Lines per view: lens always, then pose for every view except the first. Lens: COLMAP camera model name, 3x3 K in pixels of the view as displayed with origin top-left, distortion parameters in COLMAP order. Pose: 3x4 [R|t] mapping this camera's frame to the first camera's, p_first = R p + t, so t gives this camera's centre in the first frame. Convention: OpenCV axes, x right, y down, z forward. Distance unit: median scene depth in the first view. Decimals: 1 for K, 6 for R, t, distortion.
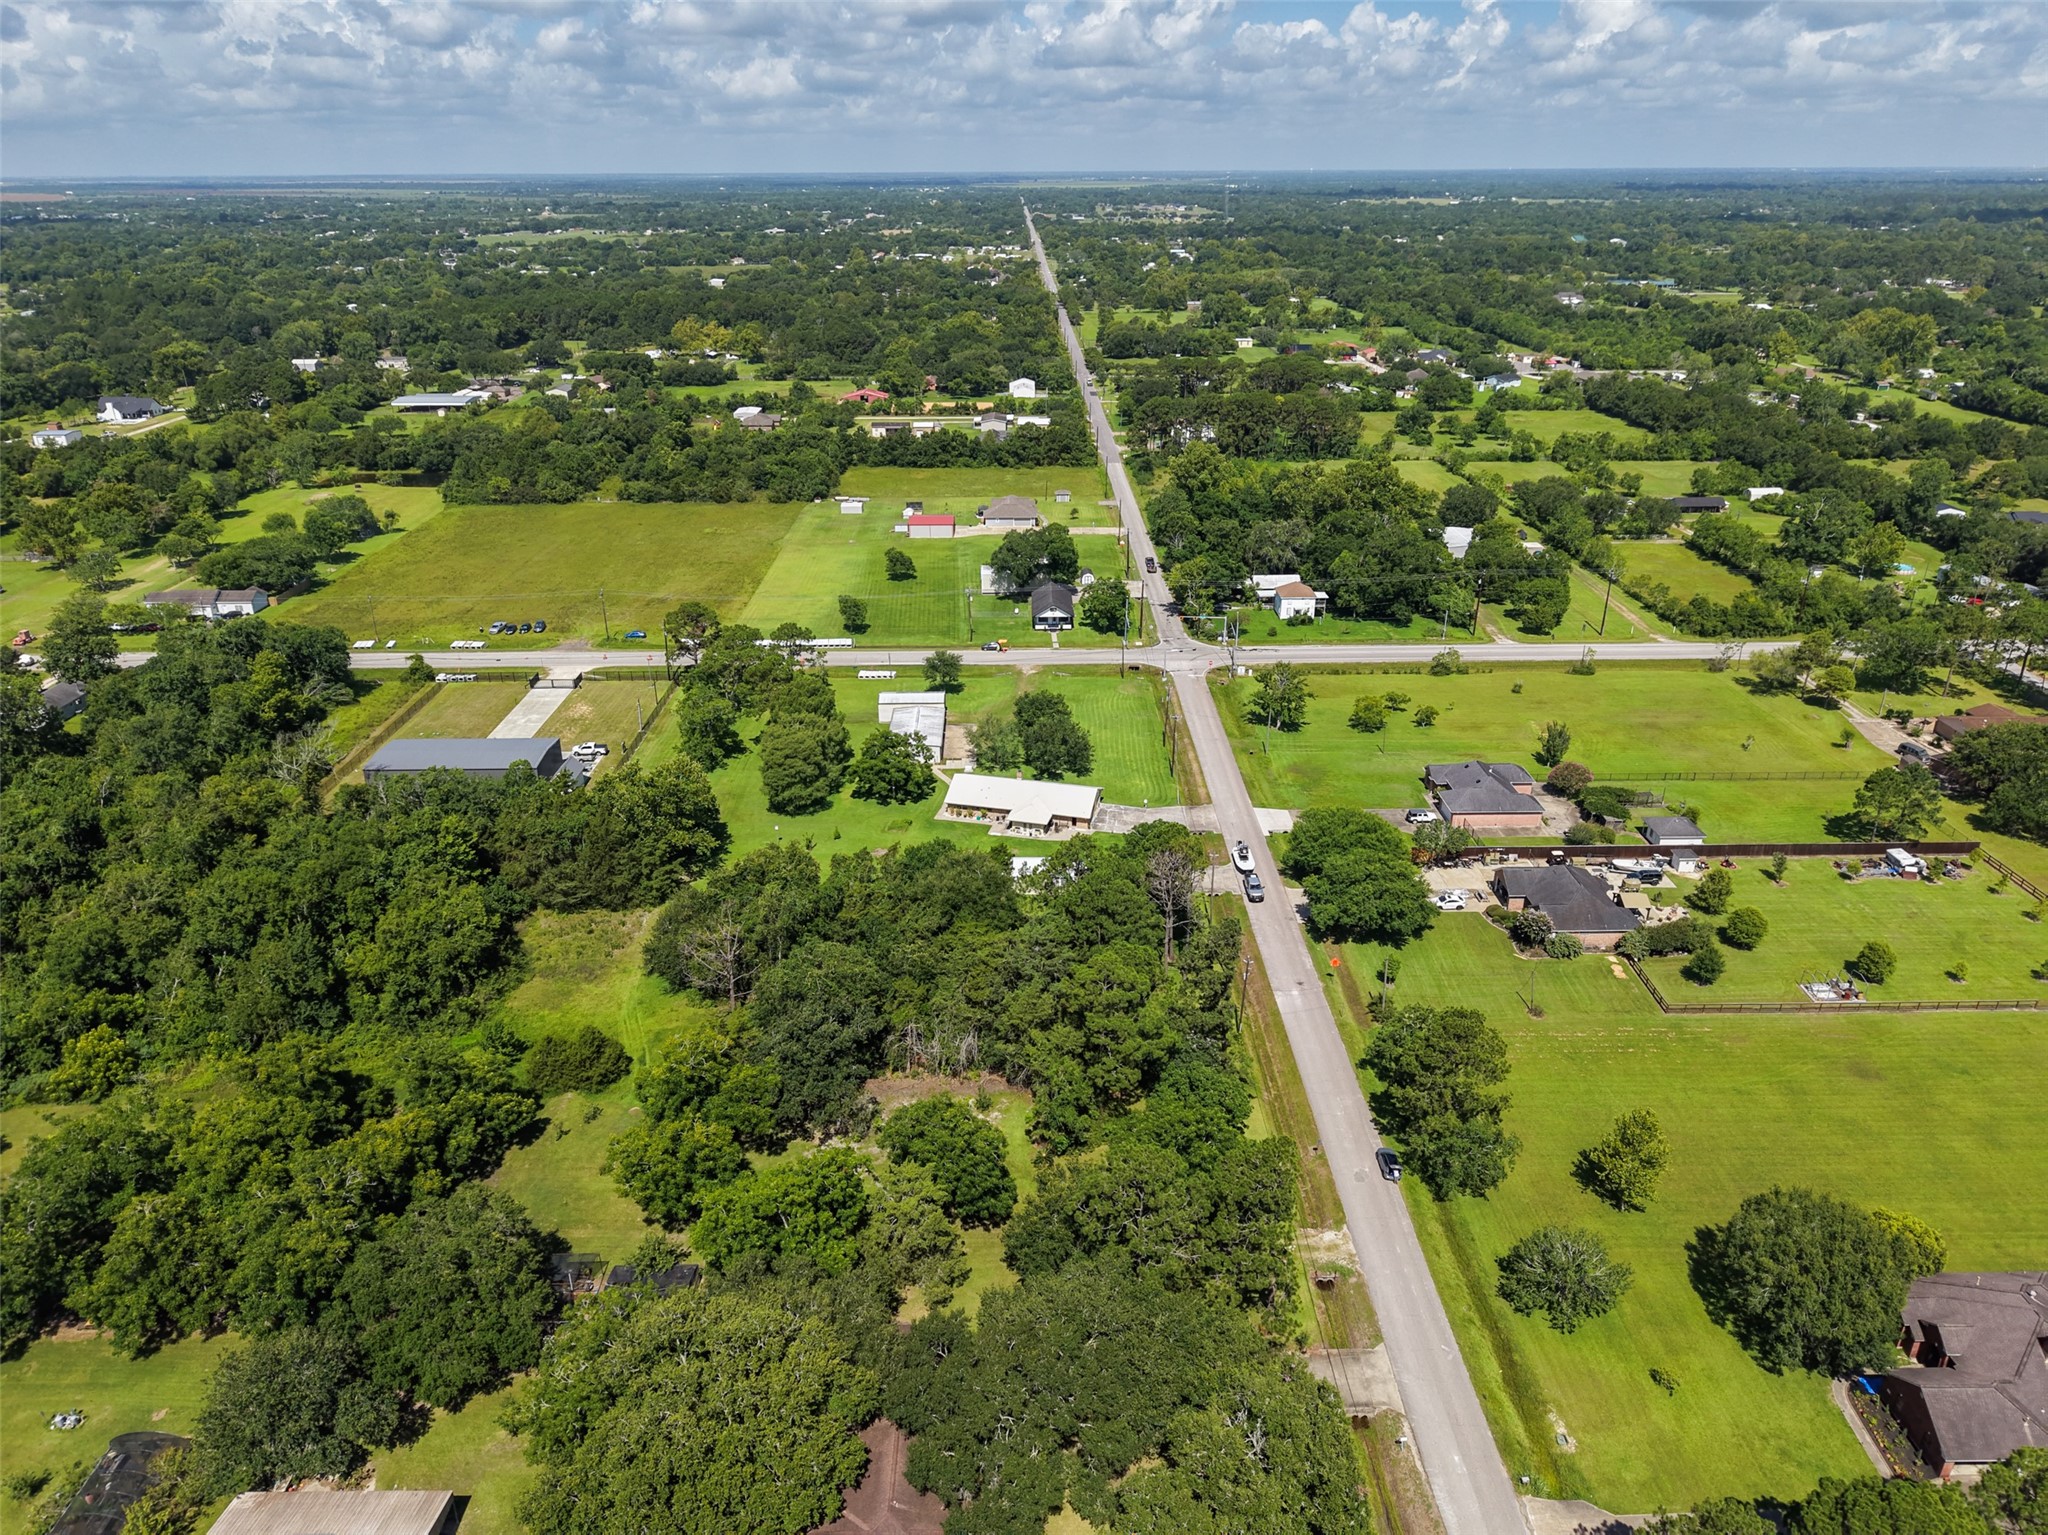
lens RADIAL K [[1373.1, 0, 1026.1], [0, 1373.1, 767.1], [0, 0, 1]] dist [0.017470, -0.016569]
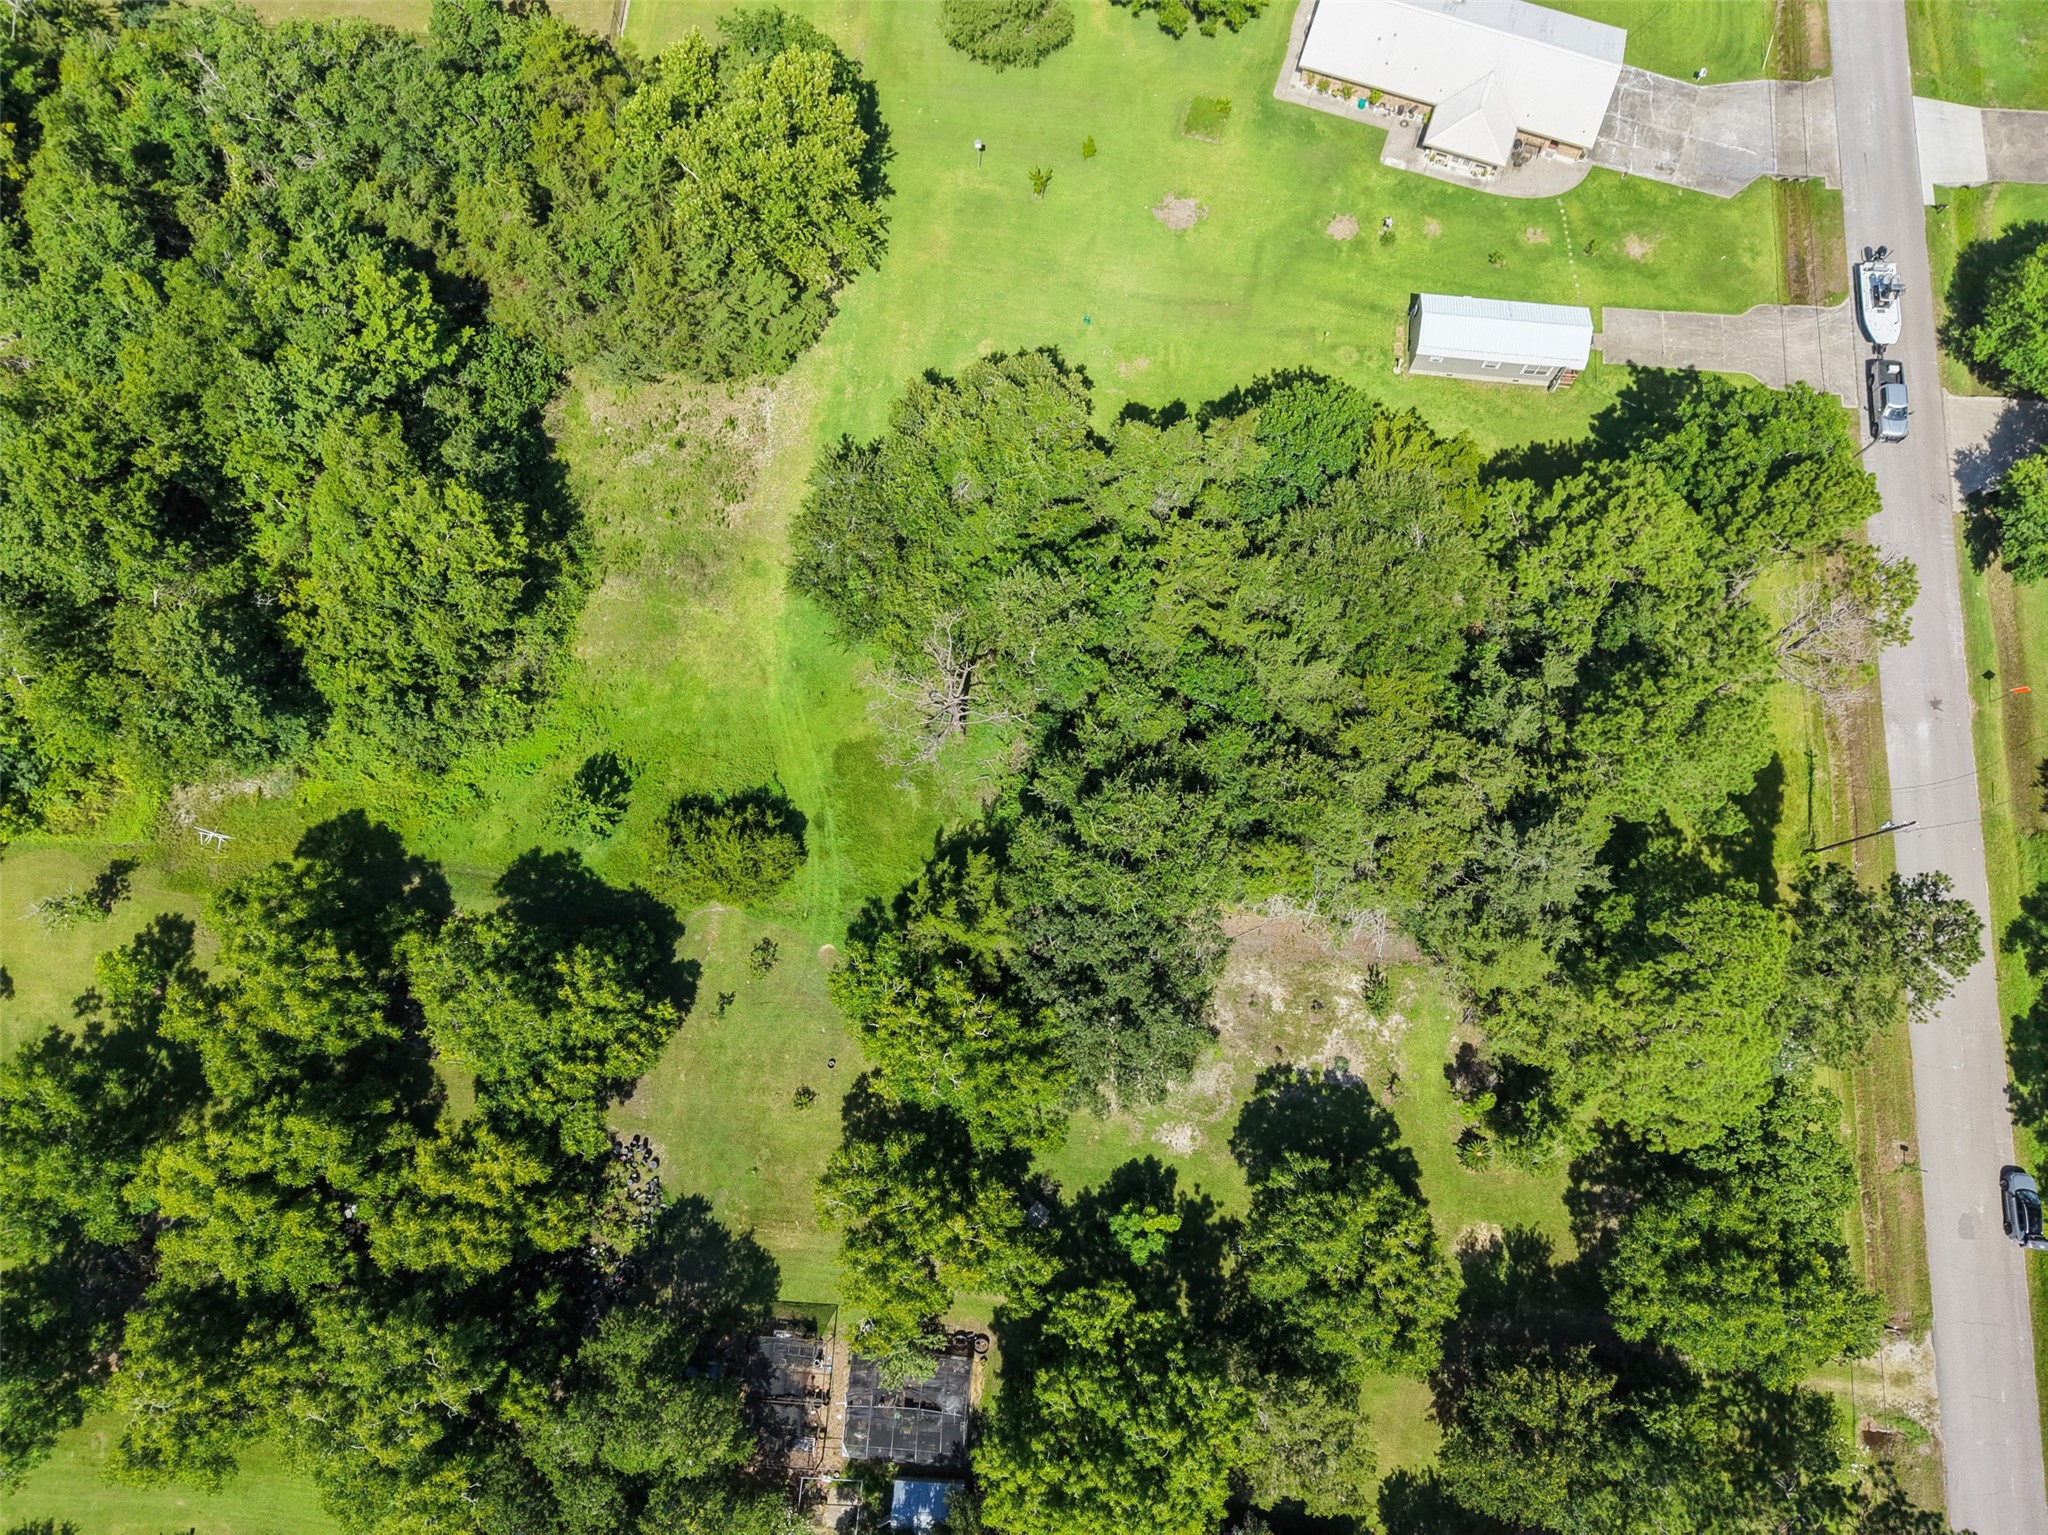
lens RADIAL K [[1373.1, 0, 1026.1], [0, 1373.1, 767.1], [0, 0, 1]] dist [0.017470, -0.016569]
pose [[0.996117, 0.081572, -0.033133, -0.107299], [-0.023762, 0.611440, 0.790934, -0.186539], [0.084777, -0.787075, 0.611004, 0.413379]]
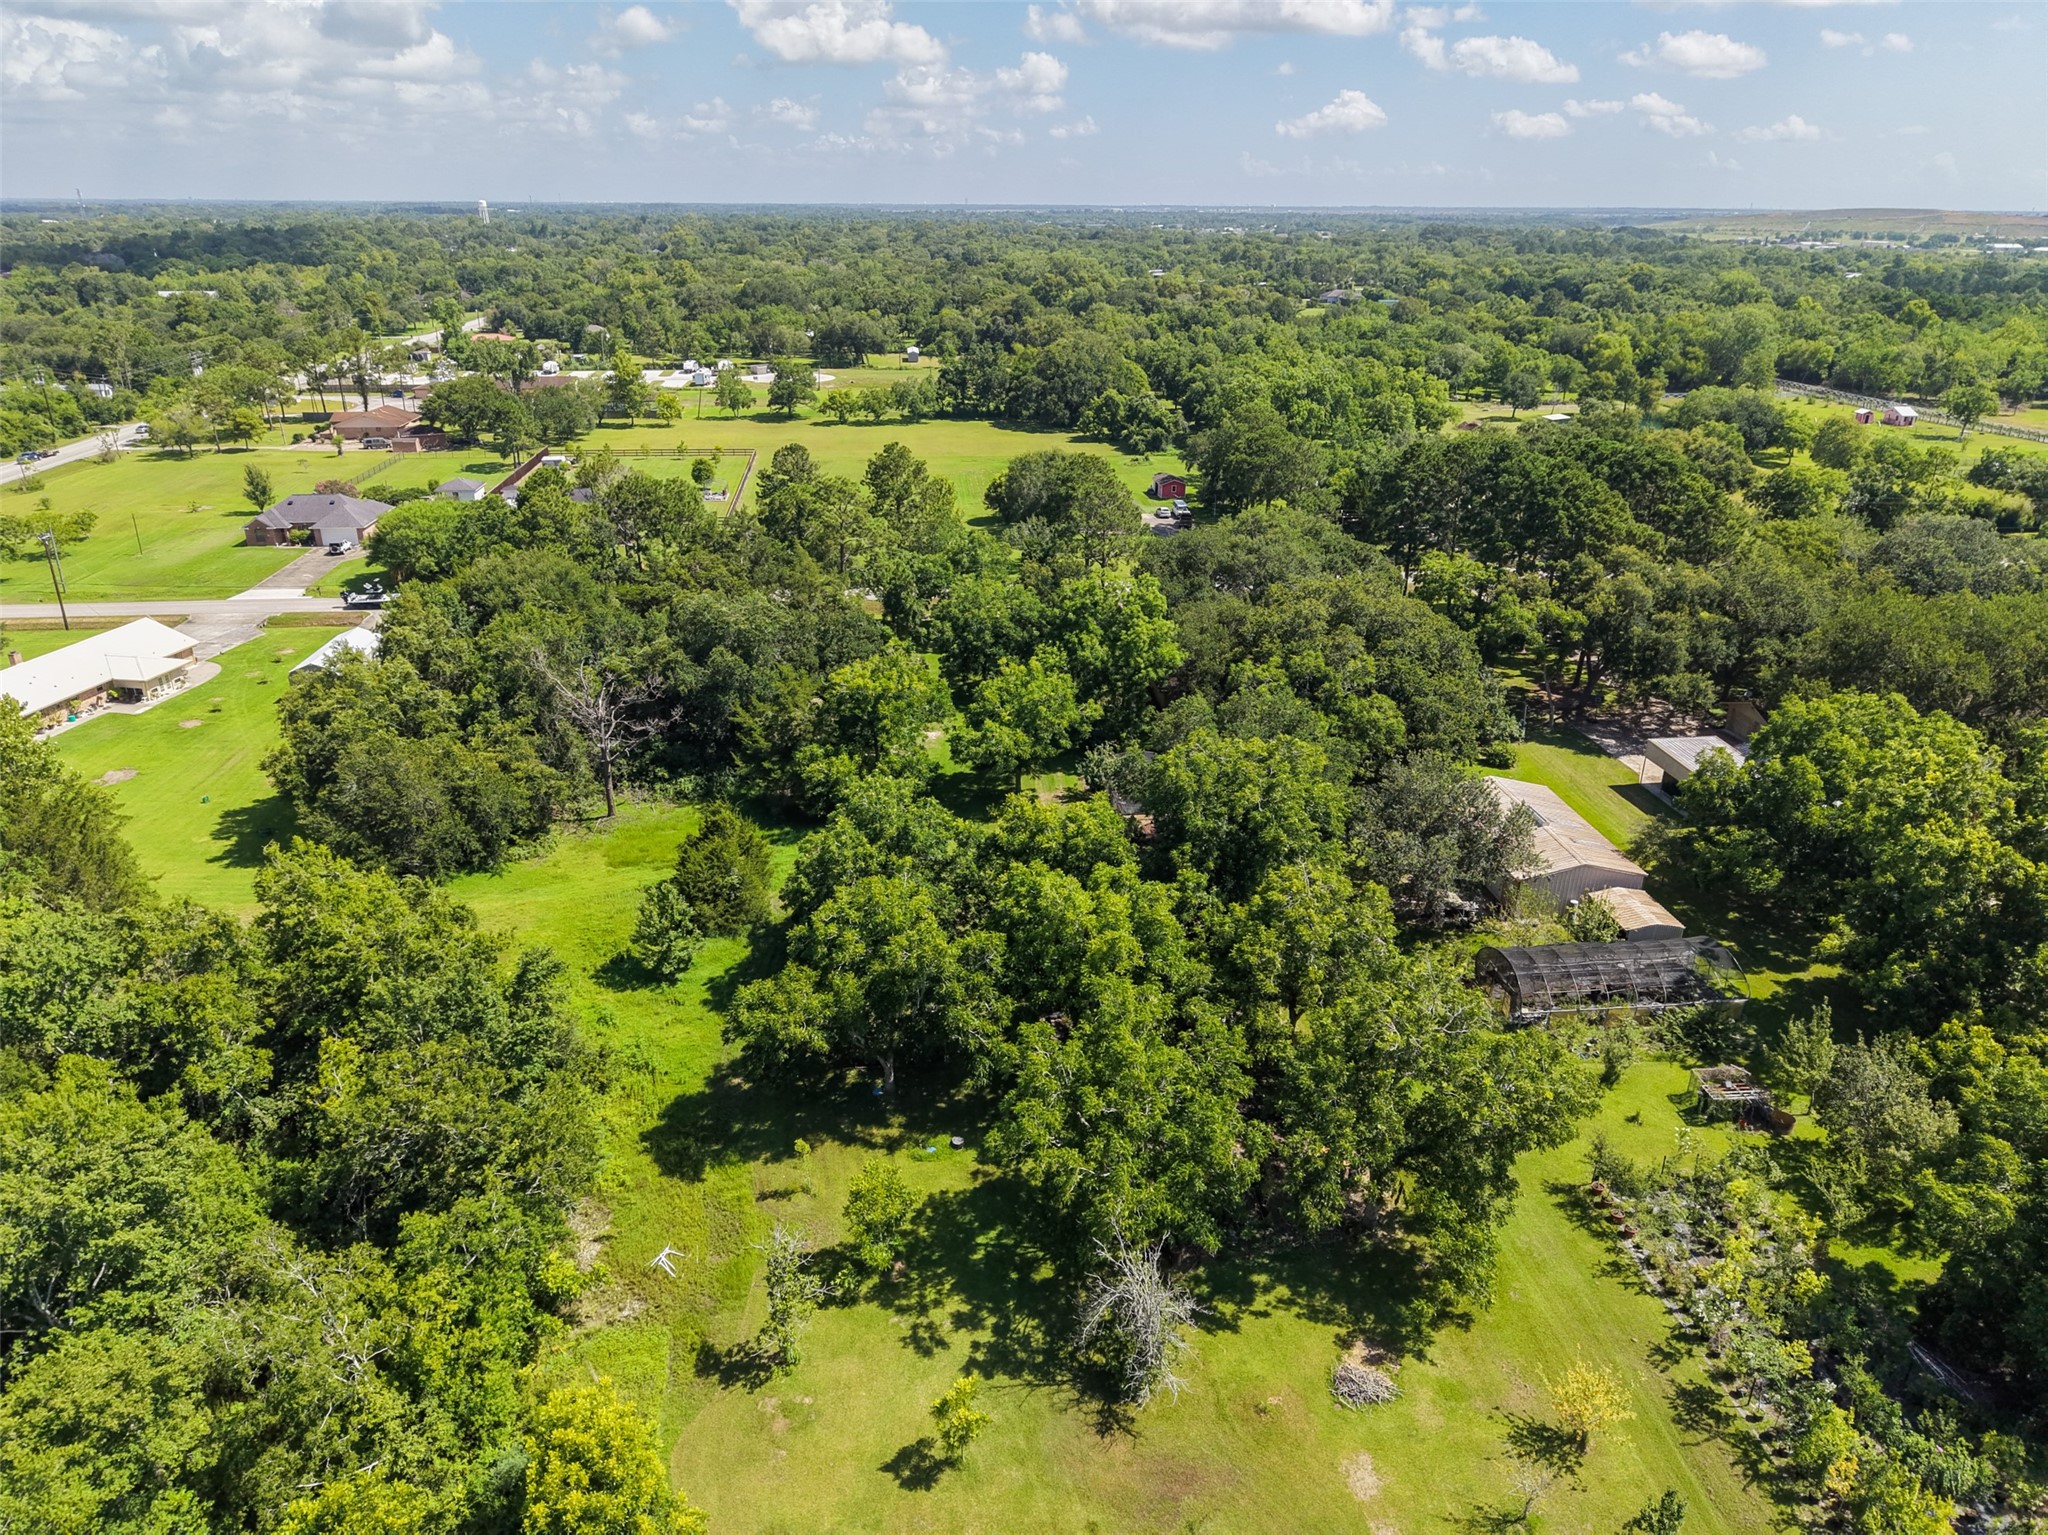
lens RADIAL K [[1371.5, 0, 1025.8], [0, 1371.5, 768.2], [0, 0, 1]] dist [0.020589, -0.018892]
pose [[-0.098973, -0.375146, 0.921667, -0.564807], [0.393807, 0.835830, 0.382497, -0.010066], [-0.913849, 0.400816, 0.065010, 0.500274]]
